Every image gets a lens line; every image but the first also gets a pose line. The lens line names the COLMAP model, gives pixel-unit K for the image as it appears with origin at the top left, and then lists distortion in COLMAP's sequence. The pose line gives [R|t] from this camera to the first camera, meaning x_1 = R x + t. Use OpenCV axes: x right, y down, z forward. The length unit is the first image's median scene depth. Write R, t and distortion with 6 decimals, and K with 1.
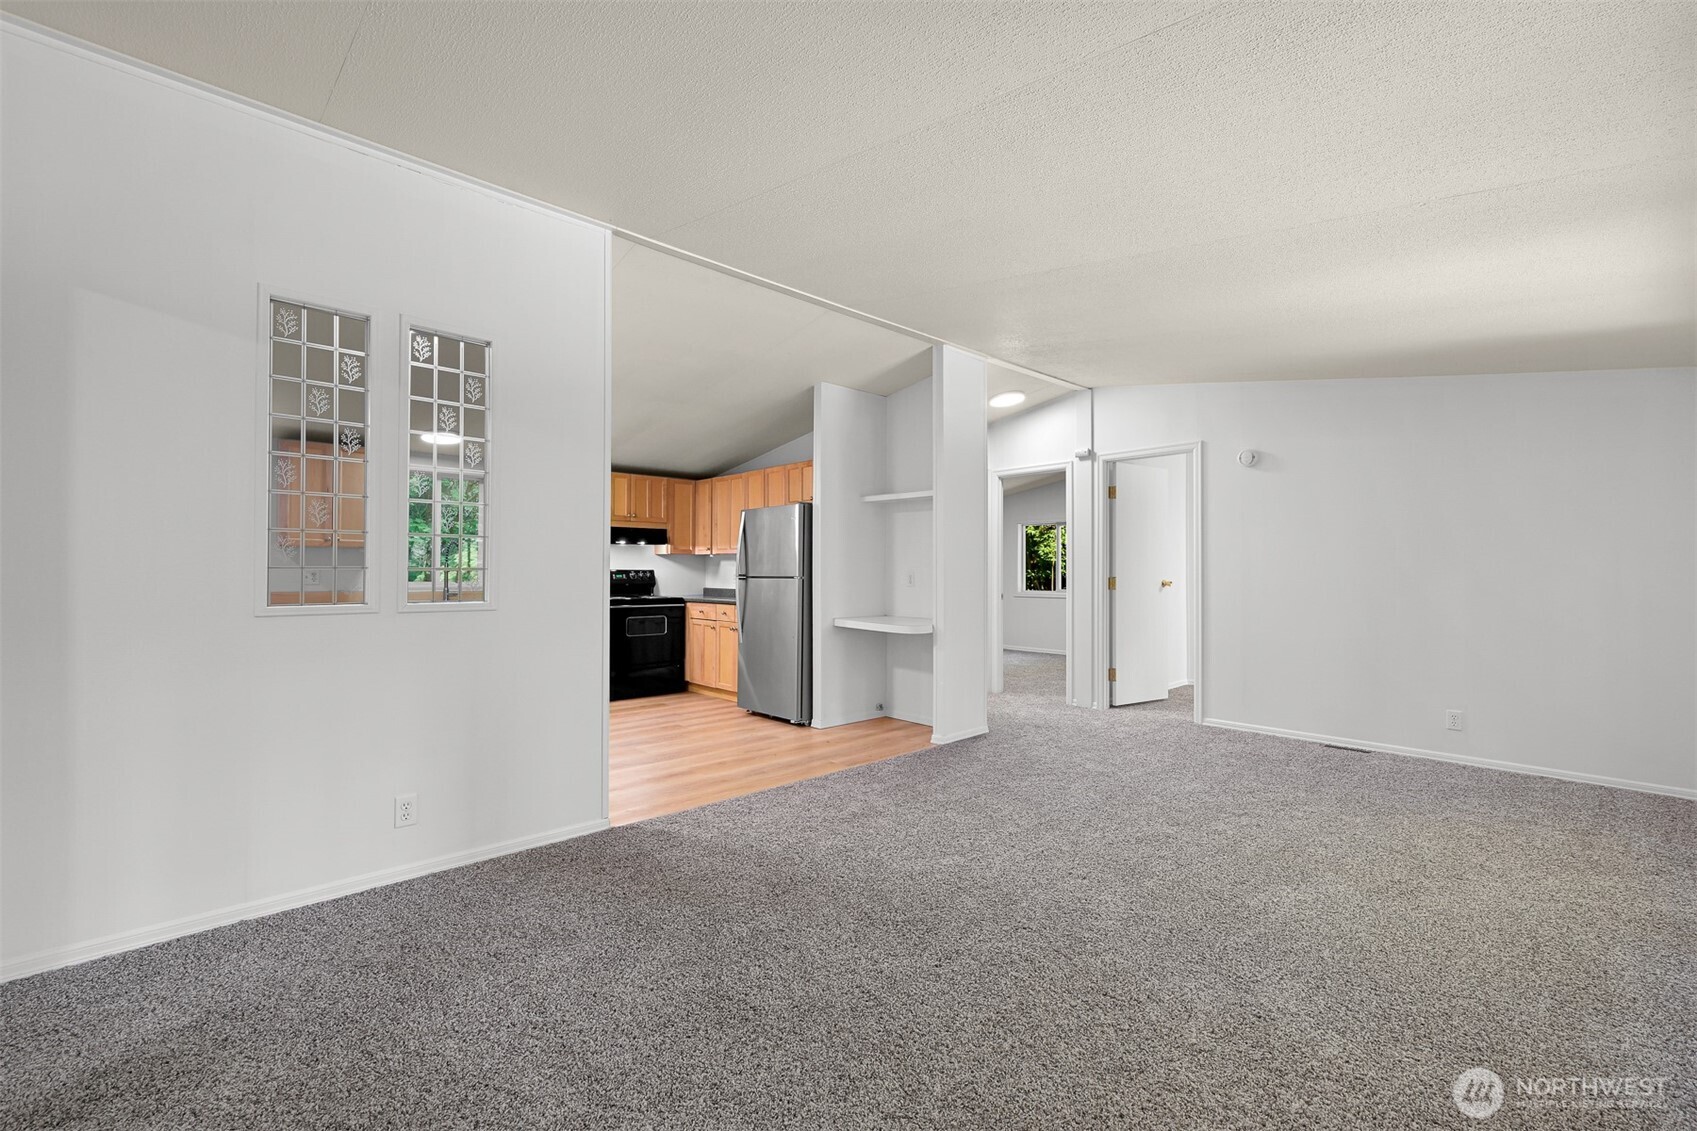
lens RADIAL K [[694.0, 0, 852.4], [0, 694.0, 568.1], [0, 0, 1]] dist [-0.006639, 0.000450]
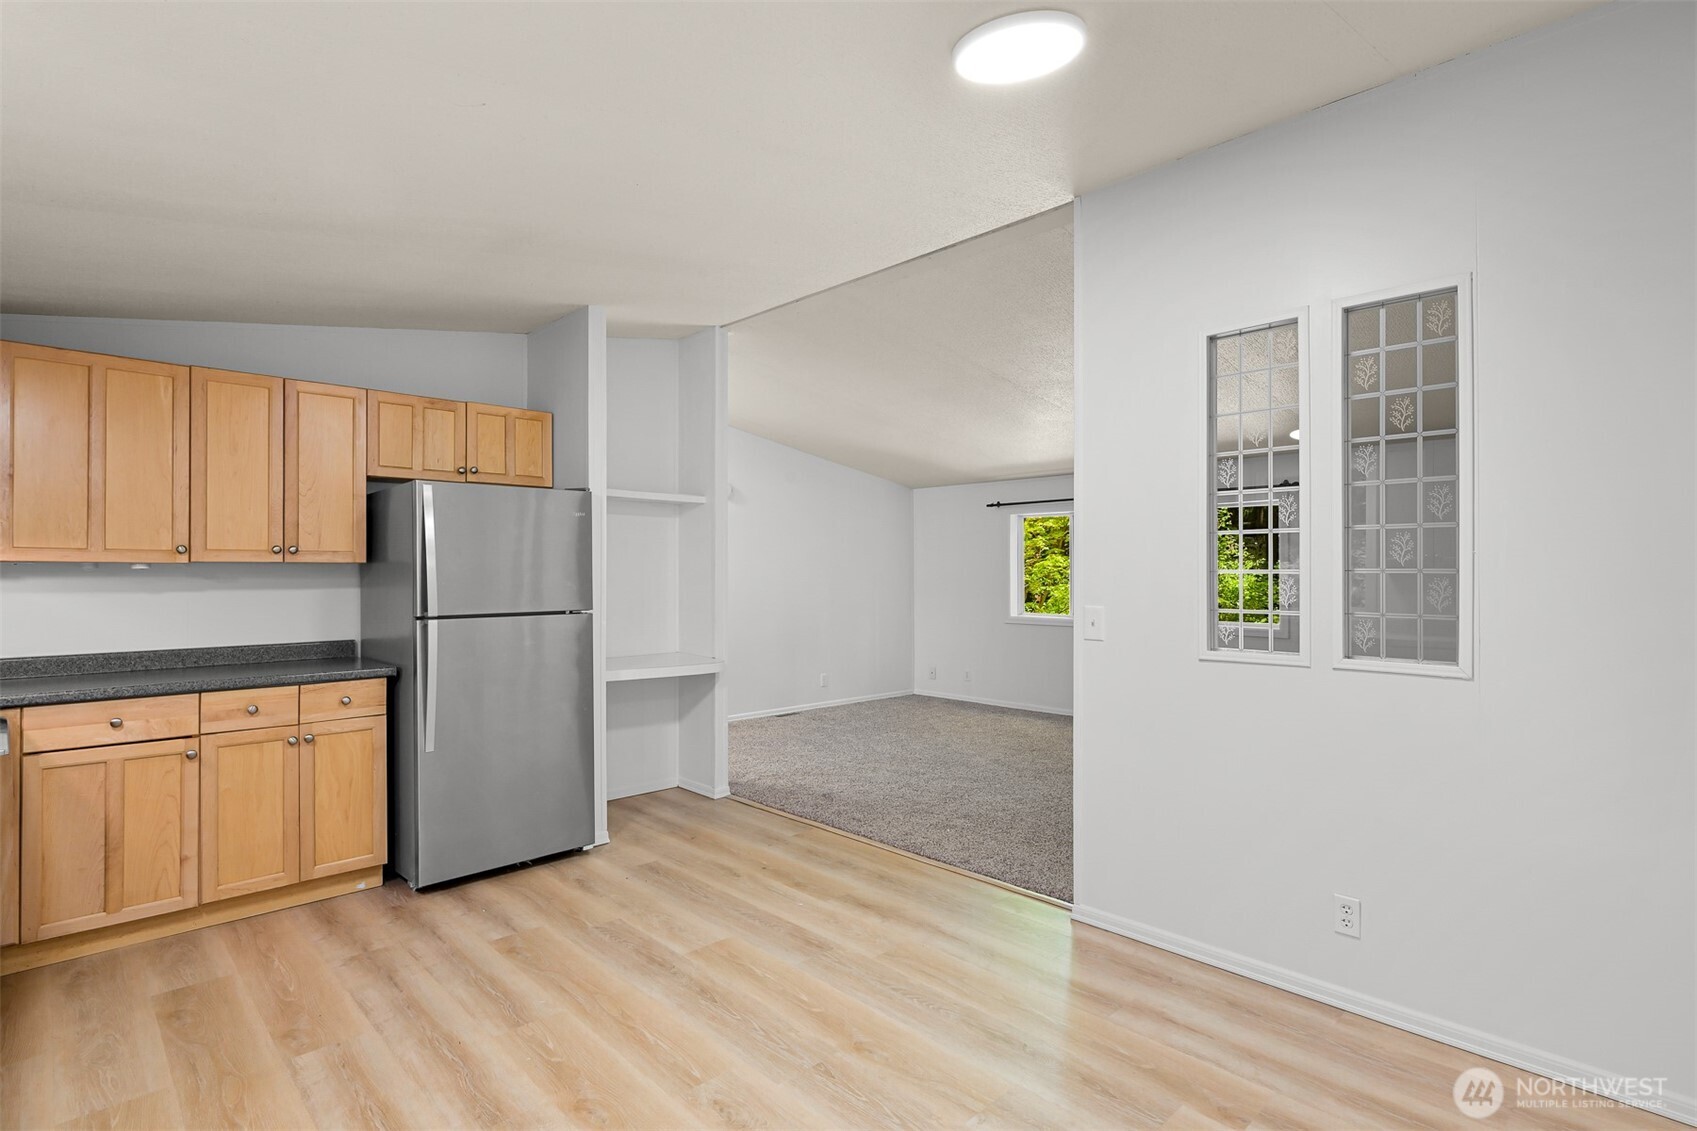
lens RADIAL K [[841.5, 0, 844.7], [0, 841.5, 567.8], [0, 0, 1]] dist [-0.001187, -0.001049]
pose [[-0.011101, 0.000169, 0.999938, -0.654538], [-0.006280, 0.999980, -0.000239, -0.021045], [-0.999919, -0.006283, -0.011099, 0.616144]]
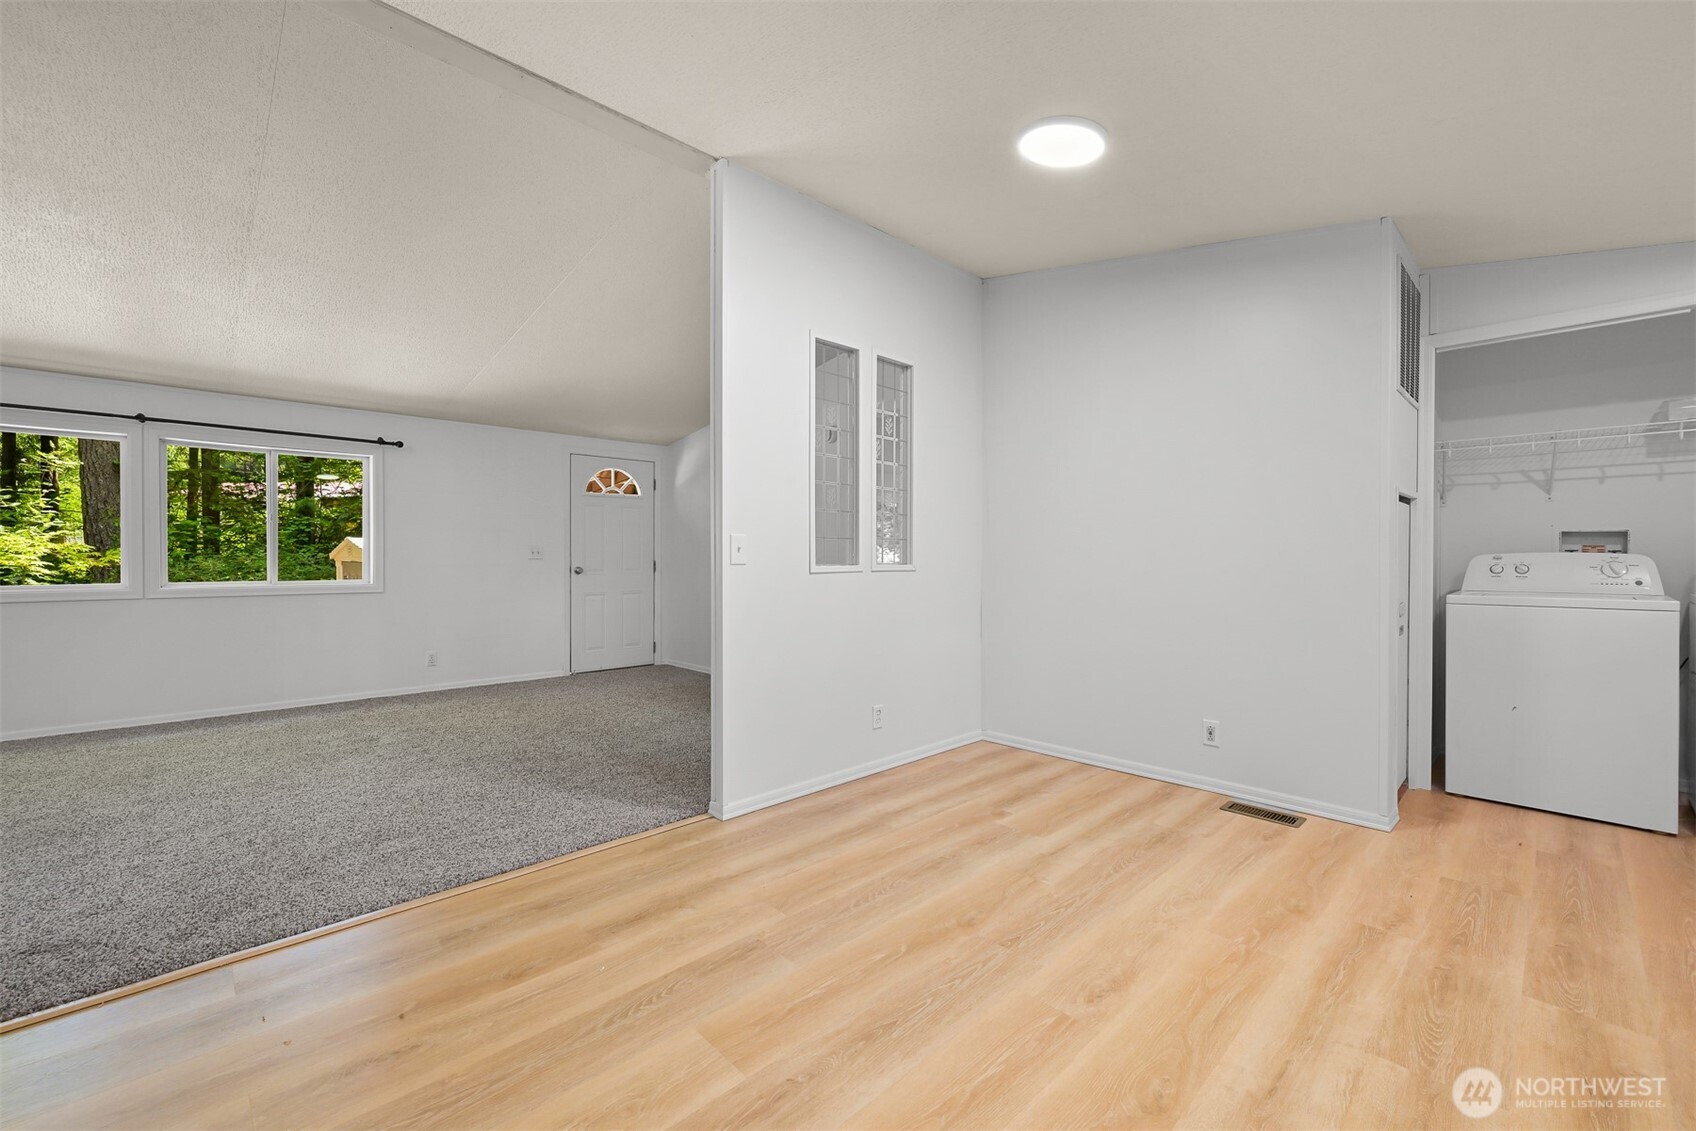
lens RADIAL K [[693.6, 0, 847.5], [0, 693.6, 605.9], [0, 0, 1]] dist [-0.006639, 0.000450]
pose [[-0.999900, -0.002005, -0.013967, -0.247270], [-0.002902, 0.997914, 0.064497, 0.016232], [0.013808, 0.064532, -0.997820, 0.903657]]
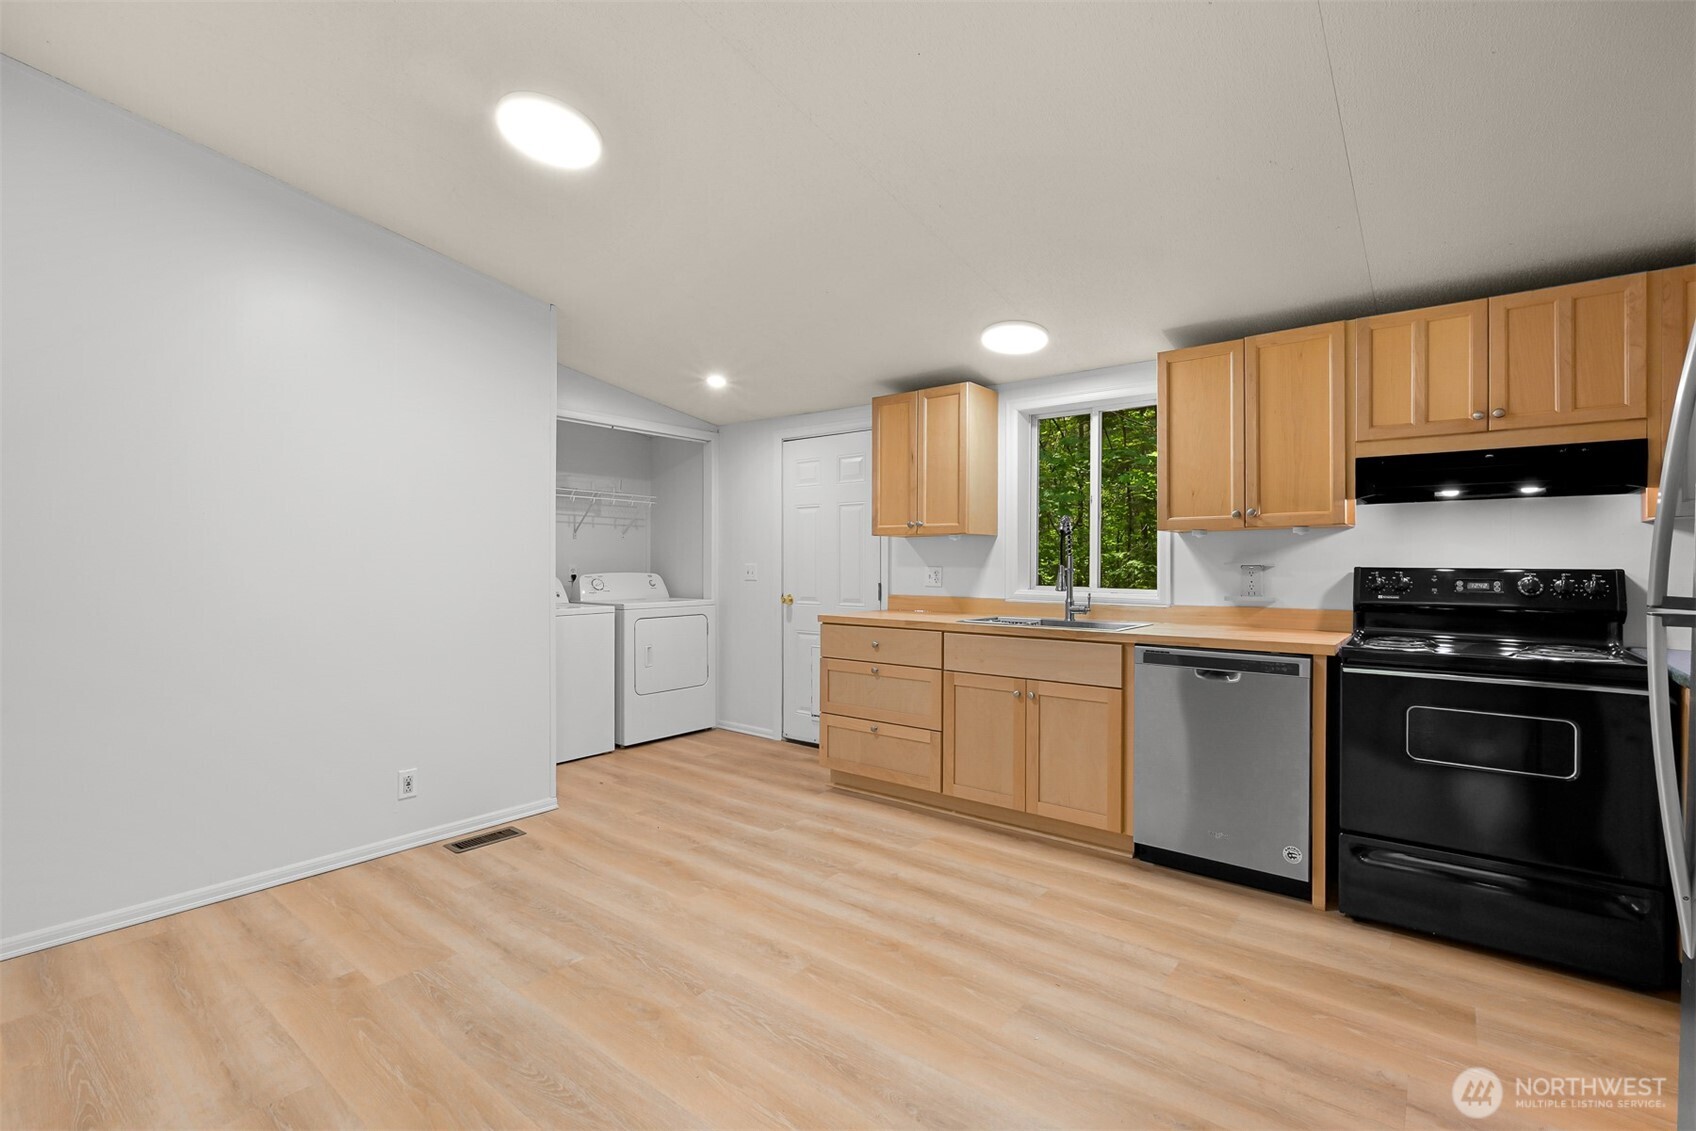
lens RADIAL K [[759.7, 0, 871.0], [0, 759.7, 561.8], [0, 0, 1]] dist [-0.001356, 0.001045]
pose [[0.167250, -0.003669, -0.985908, 0.008649], [0.003375, 0.999989, -0.003149, -0.001174], [0.985909, -0.002800, 0.167261, 0.639956]]
